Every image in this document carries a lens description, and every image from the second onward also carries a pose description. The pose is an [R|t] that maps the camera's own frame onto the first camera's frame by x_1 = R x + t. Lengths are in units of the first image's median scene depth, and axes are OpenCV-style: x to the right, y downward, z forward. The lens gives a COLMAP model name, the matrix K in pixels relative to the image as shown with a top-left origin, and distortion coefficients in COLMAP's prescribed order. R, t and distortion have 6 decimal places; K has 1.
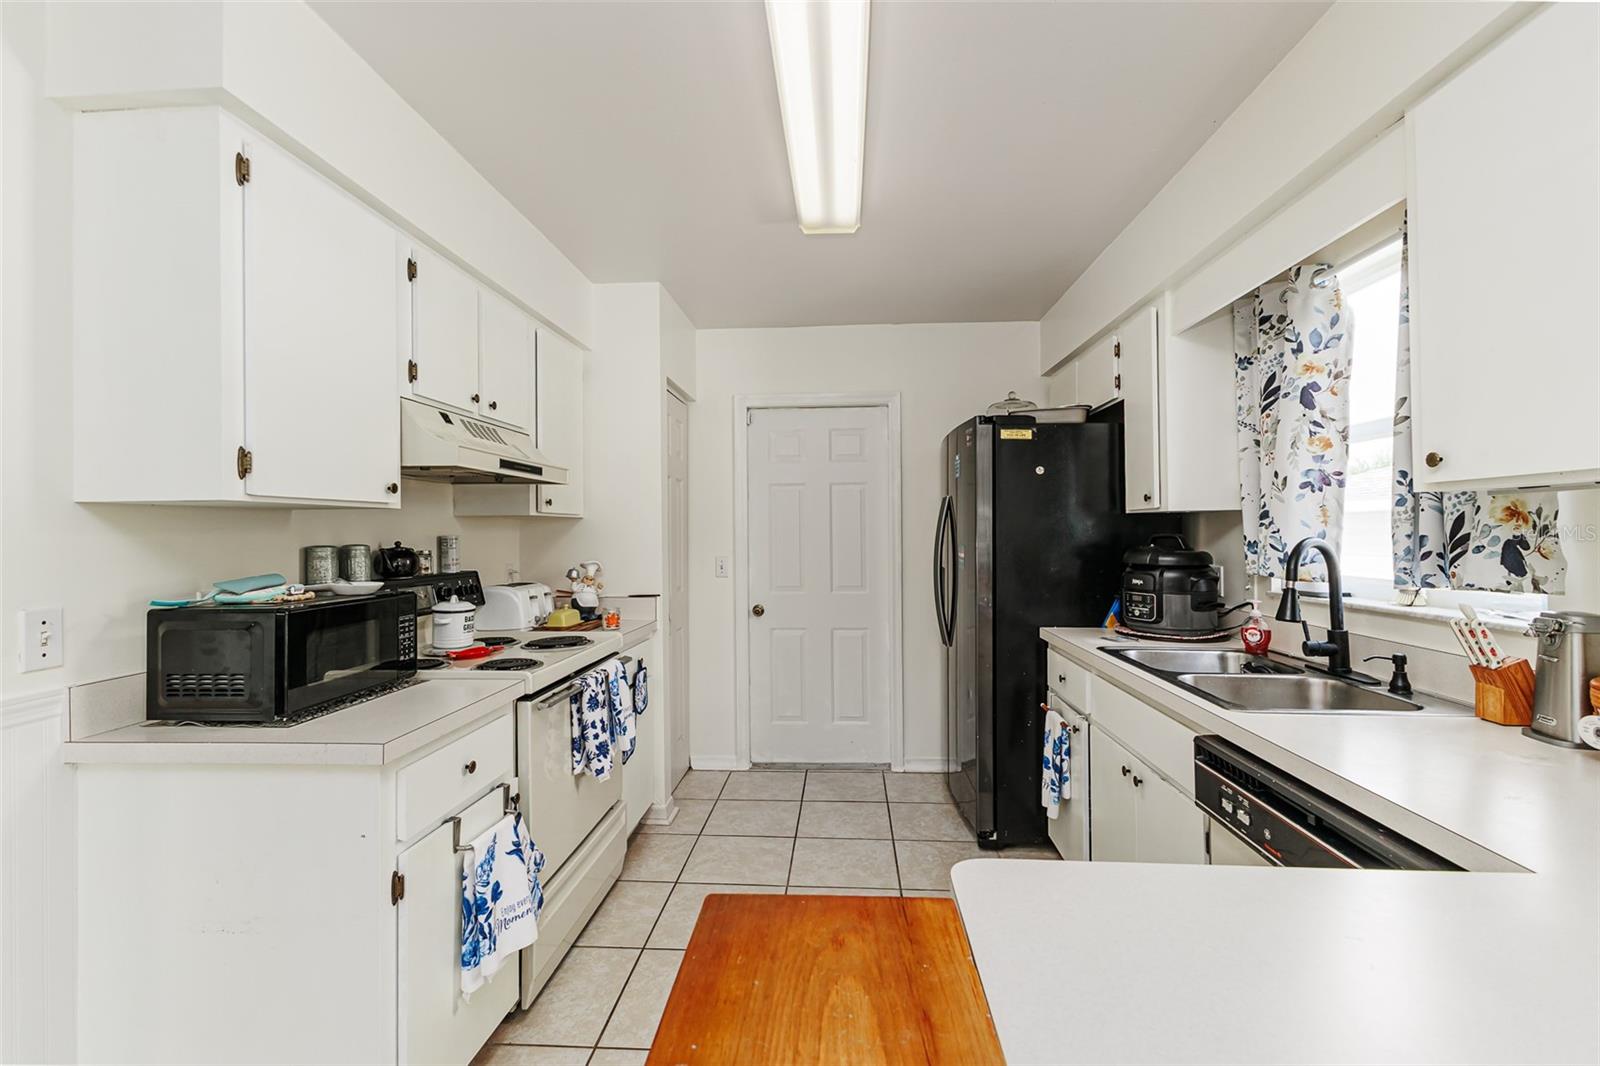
lens RADIAL K [[694.0, 0, 809.0], [0, 694.0, 526.5], [0, 0, 1]] dist [0.011253, -0.000786]
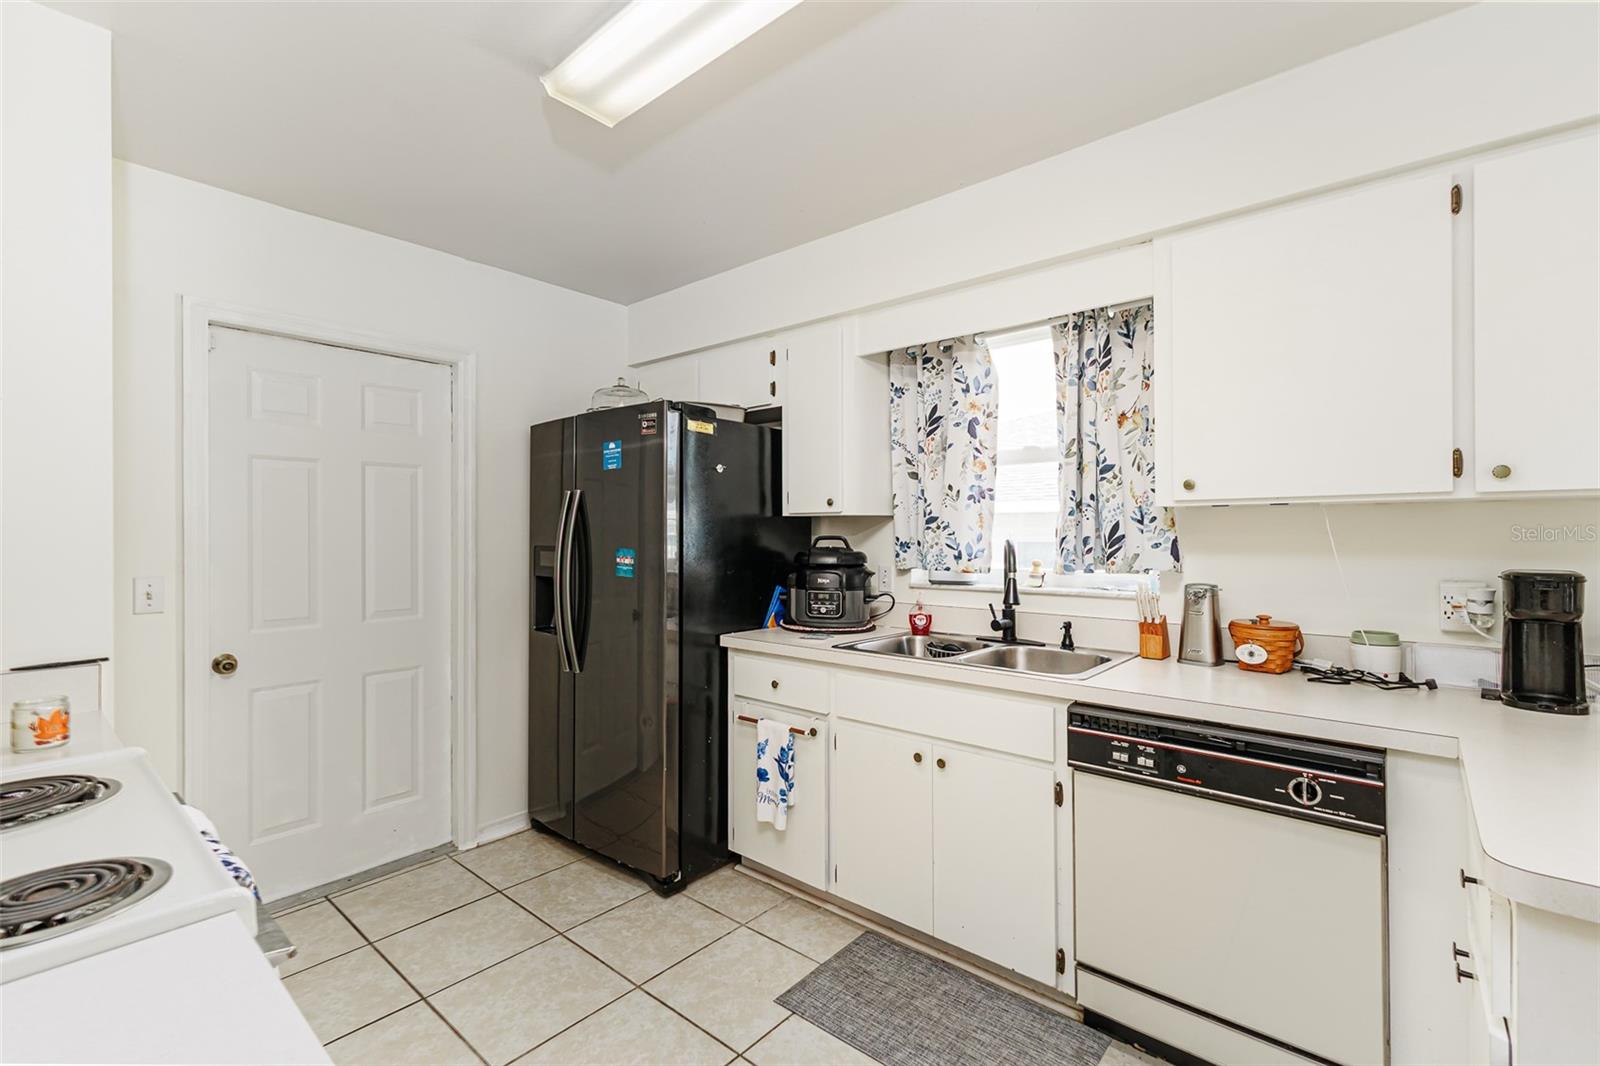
lens RADIAL K [[694.0, 0, 801.9], [0, 694.0, 531.5], [0, 0, 1]] dist [0.011253, -0.000786]
pose [[0.616728, 0.007736, 0.787138, -0.441133], [-0.008428, 0.999959, -0.003224, 0.008771], [-0.787131, -0.004646, 0.616768, 0.430240]]
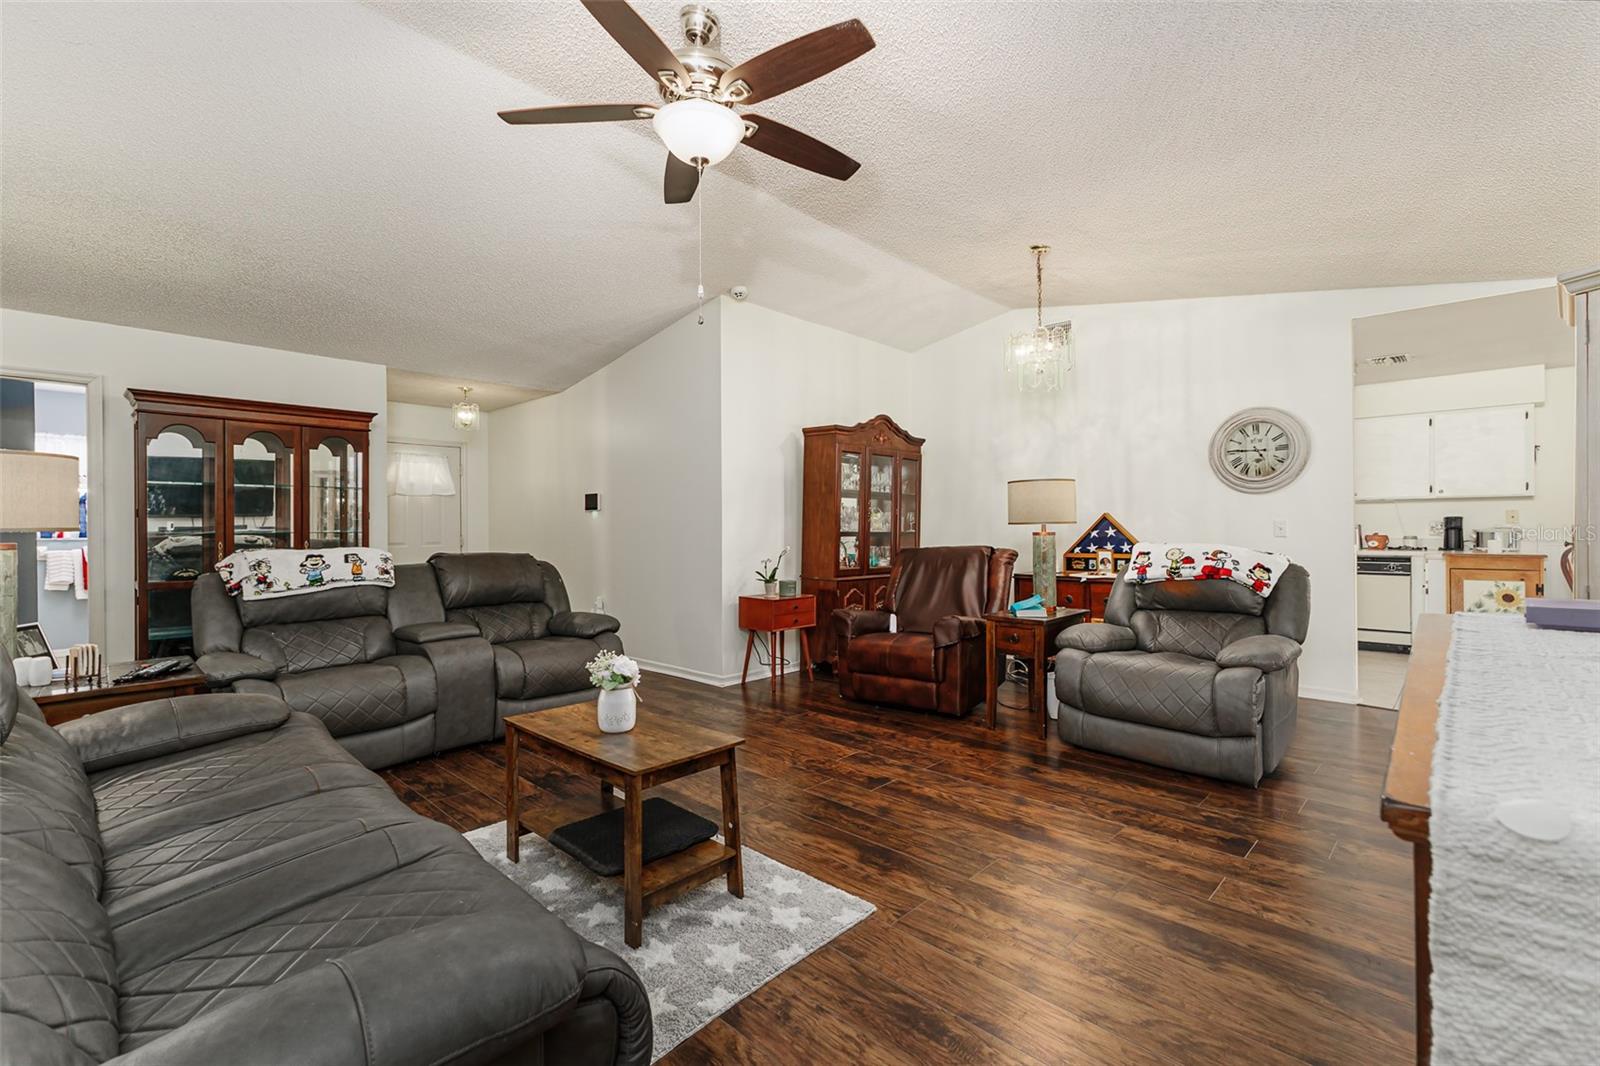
lens RADIAL K [[694.0, 0, 802.0], [0, 694.0, 536.2], [0, 0, 1]] dist [0.011253, -0.000786]
pose [[0.649322, -0.000211, 0.760513, -3.289830], [-0.006410, 0.999963, 0.005750, 0.122873], [-0.760486, -0.008608, 0.649297, 0.441475]]
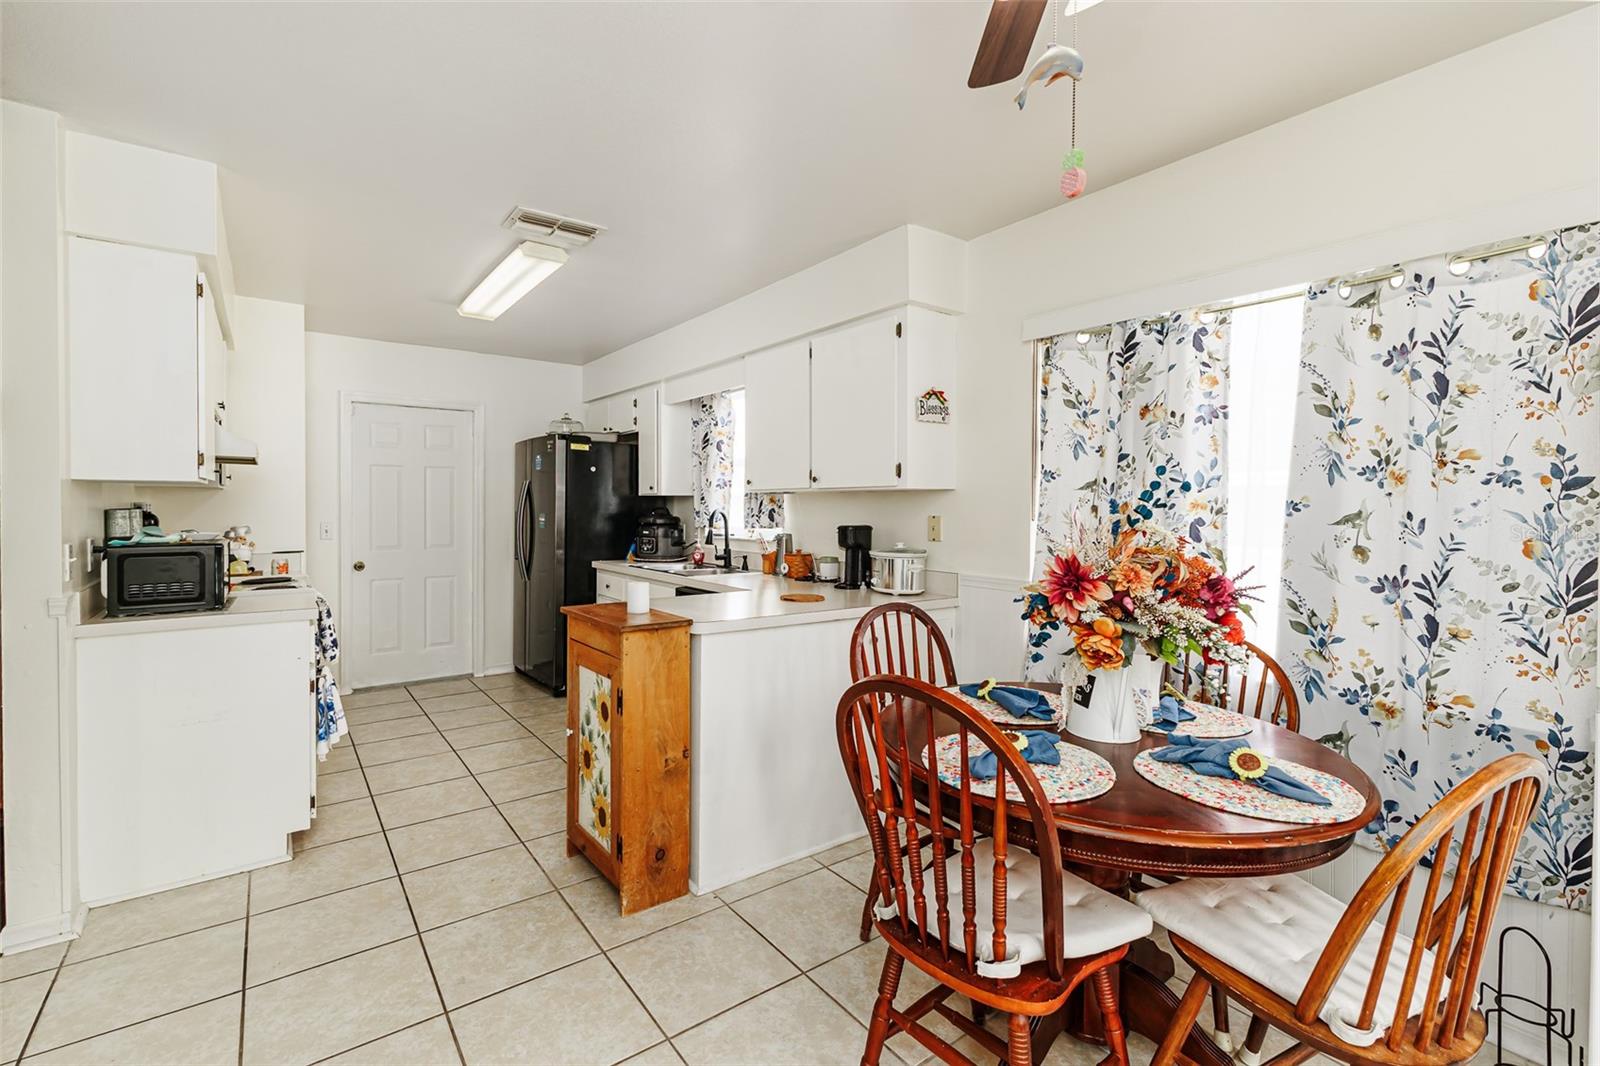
lens RADIAL K [[694.0, 0, 778.5], [0, 694.0, 509.2], [0, 0, 1]] dist [0.011253, -0.000786]
pose [[0.780621, 0.008468, 0.624948, -0.486347], [-0.016522, 0.999838, 0.007090, -0.002707], [-0.624787, -0.015861, 0.780634, -0.794594]]
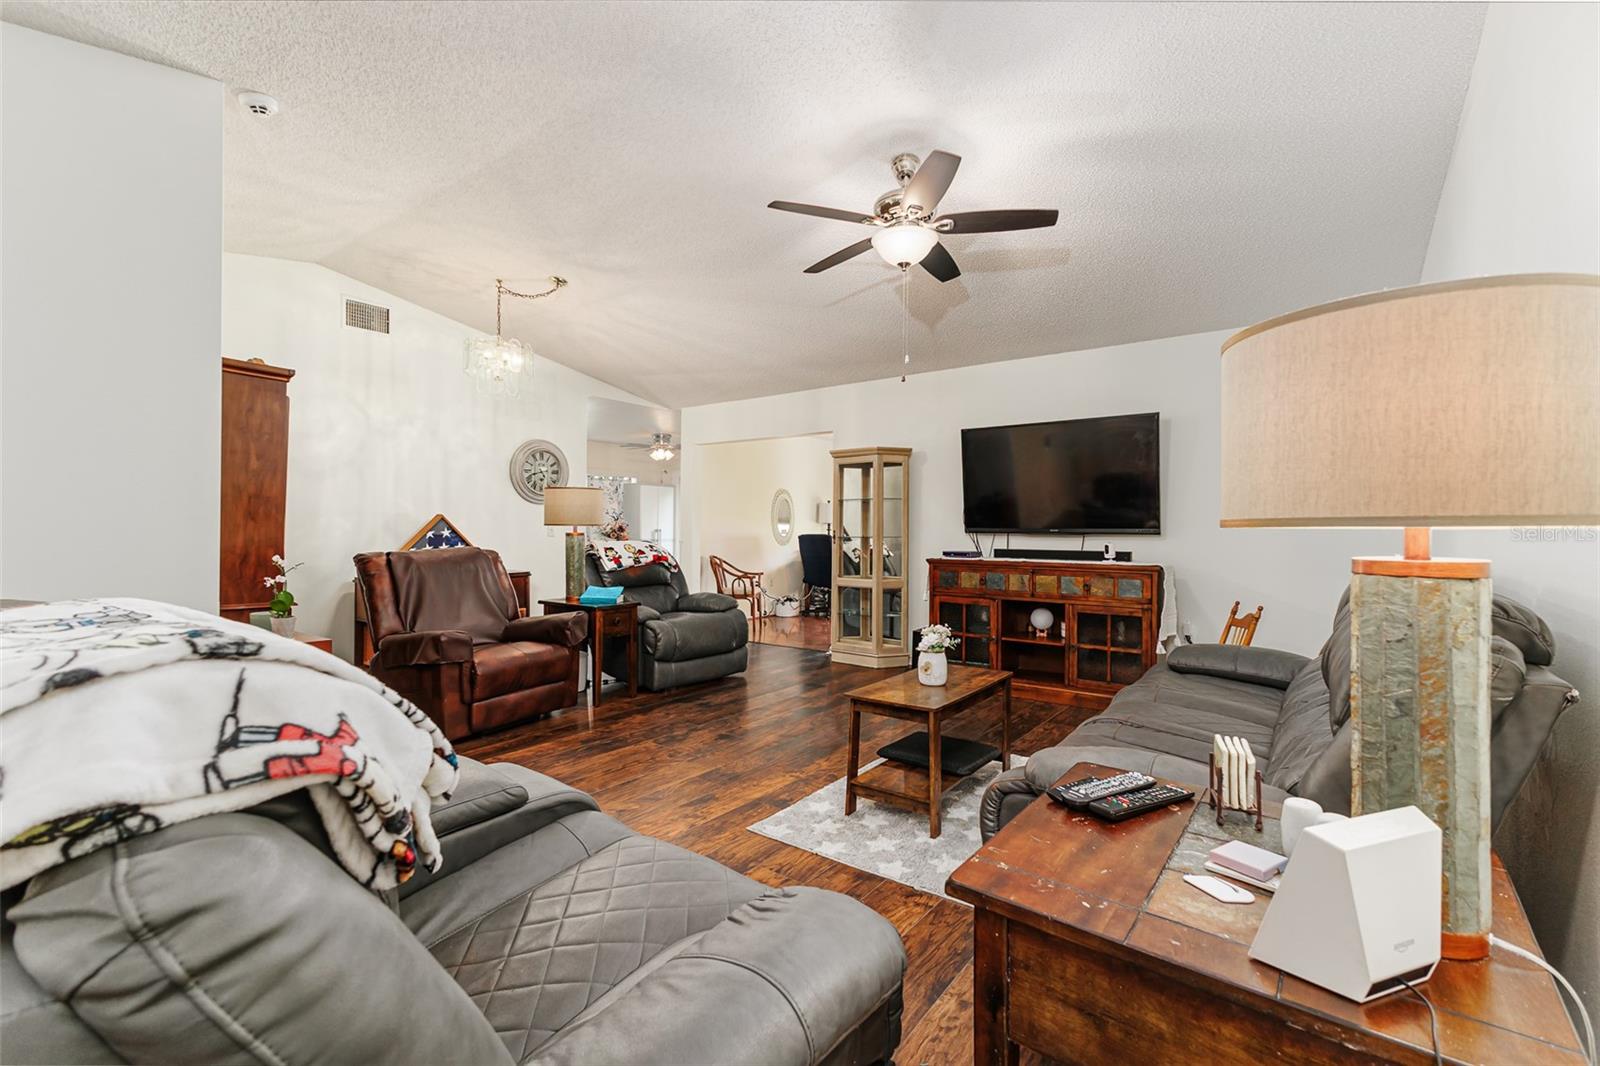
lens RADIAL K [[694.0, 0, 793.8], [0, 694.0, 528.5], [0, 0, 1]] dist [0.011253, -0.000786]
pose [[-0.823038, 0.008279, 0.567926, -3.231726], [0.000256, 0.999899, -0.014205, 0.136795], [-0.567986, -0.011546, -0.822957, 2.559500]]
